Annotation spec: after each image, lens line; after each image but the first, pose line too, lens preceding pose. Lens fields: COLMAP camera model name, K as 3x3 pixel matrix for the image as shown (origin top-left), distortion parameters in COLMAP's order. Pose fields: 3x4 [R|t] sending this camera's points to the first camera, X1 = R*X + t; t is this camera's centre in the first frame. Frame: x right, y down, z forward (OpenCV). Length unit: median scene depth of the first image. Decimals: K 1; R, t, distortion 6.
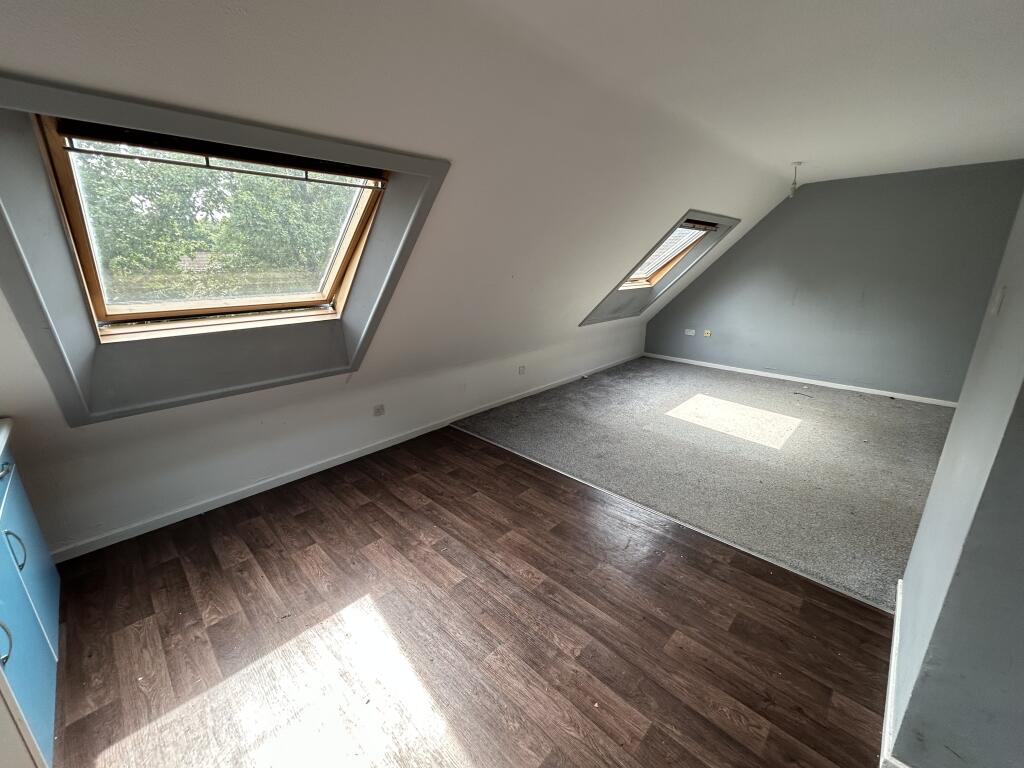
lens RADIAL K [[414.0, 0, 512.0], [0, 414.0, 384.0], [0, 0, 1]] dist [-0.000948, -0.000320]
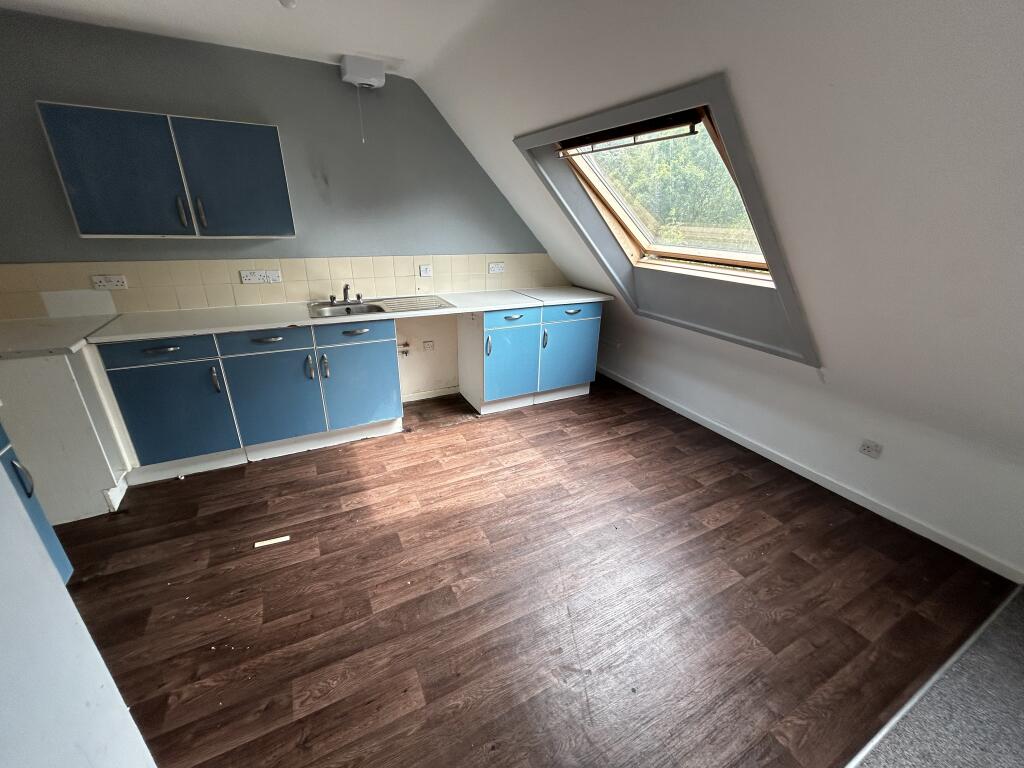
lens RADIAL K [[406.8, 0, 512.0], [0, 406.8, 384.0], [0, 0, 1]] dist [-0.001780, -0.000183]
pose [[-0.317474, 0.363978, -0.875631, 0.765421], [-0.287392, 0.843041, 0.454629, -0.298367], [0.903668, 0.395982, -0.163039, 0.991334]]
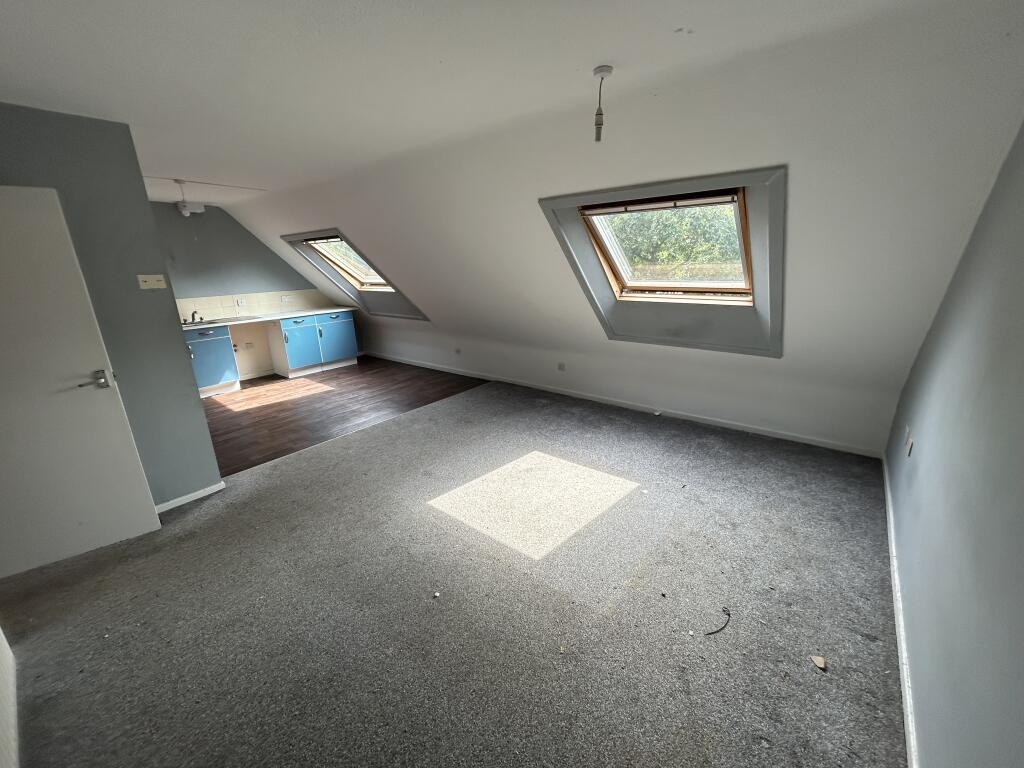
lens RADIAL K [[414.0, 0, 512.0], [0, 414.0, 384.0], [0, 0, 1]] dist [-0.000948, -0.000320]
pose [[0.082725, 0.294084, -0.952193, 2.549570], [-0.252944, 0.930375, 0.265370, -0.596226], [0.963938, 0.218898, 0.151352, 1.834713]]
